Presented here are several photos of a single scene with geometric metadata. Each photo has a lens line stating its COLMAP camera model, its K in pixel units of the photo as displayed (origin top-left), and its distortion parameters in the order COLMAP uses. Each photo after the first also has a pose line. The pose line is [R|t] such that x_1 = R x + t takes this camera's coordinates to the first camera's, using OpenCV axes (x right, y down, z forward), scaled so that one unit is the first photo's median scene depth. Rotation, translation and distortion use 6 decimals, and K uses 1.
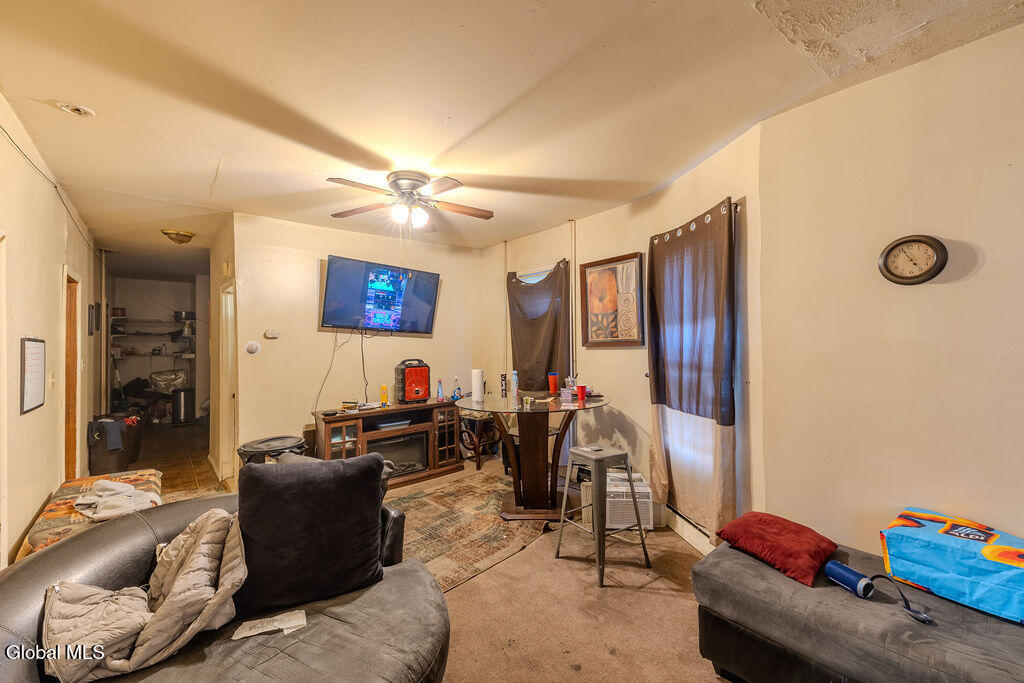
lens RADIAL K [[417.0, 0, 513.9], [0, 417.0, 335.9], [0, 0, 1]] dist [0.055312, -0.019322]
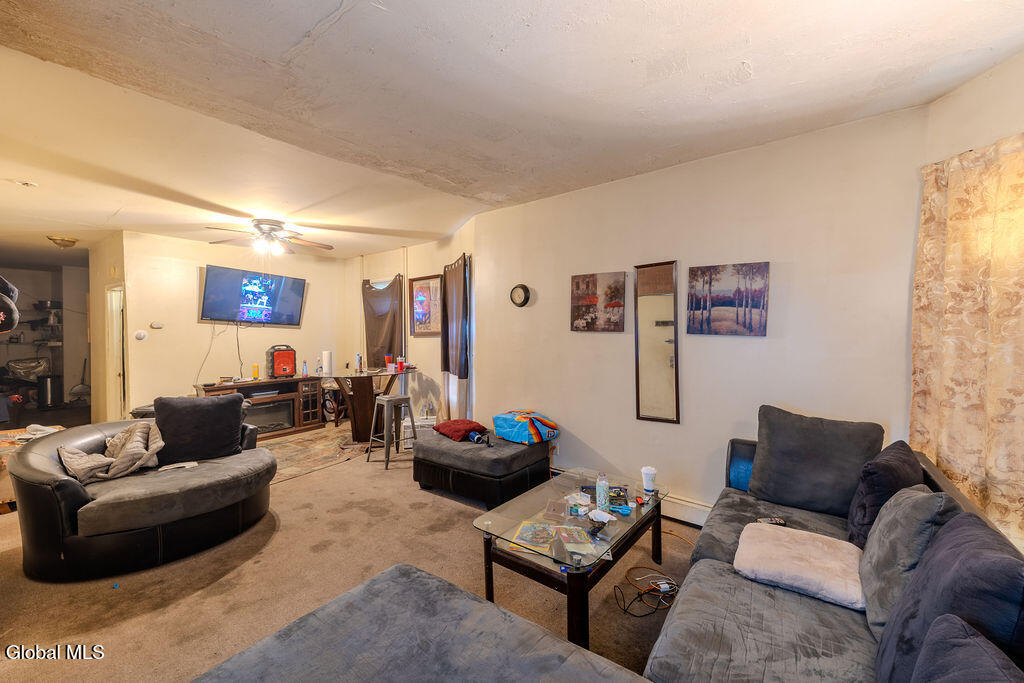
lens RADIAL K [[417.0, 0, 513.9], [0, 417.0, 335.9], [0, 0, 1]] dist [0.055312, -0.019322]
pose [[0.978233, 0.003260, 0.207486, 0.215649], [-0.007983, 0.999728, 0.021932, -0.008251], [-0.207358, -0.023111, 0.977992, -0.493791]]
